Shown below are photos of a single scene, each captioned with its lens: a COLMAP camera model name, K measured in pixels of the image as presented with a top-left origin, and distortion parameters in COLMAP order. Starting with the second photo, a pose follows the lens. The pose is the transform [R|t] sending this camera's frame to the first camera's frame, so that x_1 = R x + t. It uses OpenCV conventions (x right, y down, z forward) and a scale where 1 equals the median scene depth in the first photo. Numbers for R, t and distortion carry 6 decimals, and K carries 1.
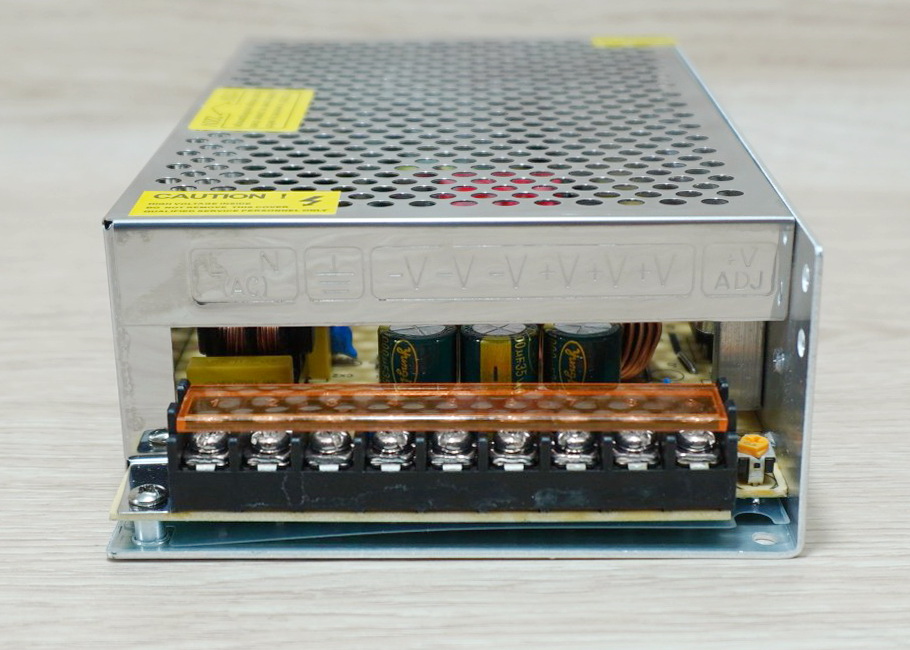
lens RADIAL K [[1839.0, 0, 455.0], [0, 1839.0, 325.0], [0, 0, 1]] dist [-0.012228, -0.057991]
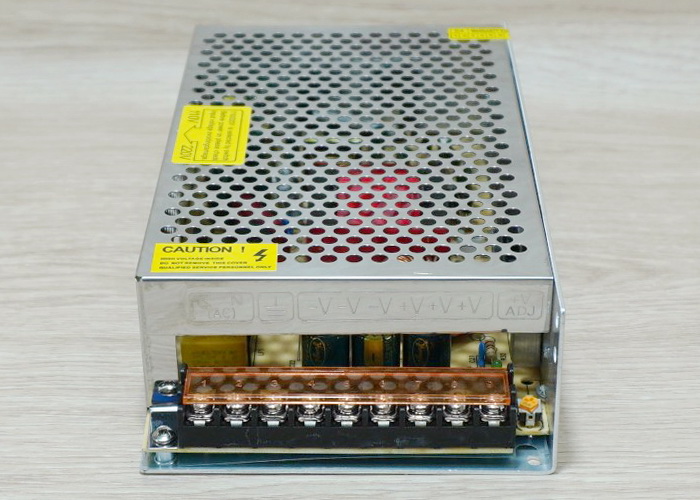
lens RADIAL K [[1753.5, 0, 350.0], [0, 1753.5, 250.0], [0, 0, 1]] dist [-0.028160, -0.365187]
pose [[0.999995, 0.002045, 0.002469, -0.002845], [-0.002364, 0.990561, 0.137054, -0.292896], [-0.002166, -0.137059, 0.990561, -0.551515]]
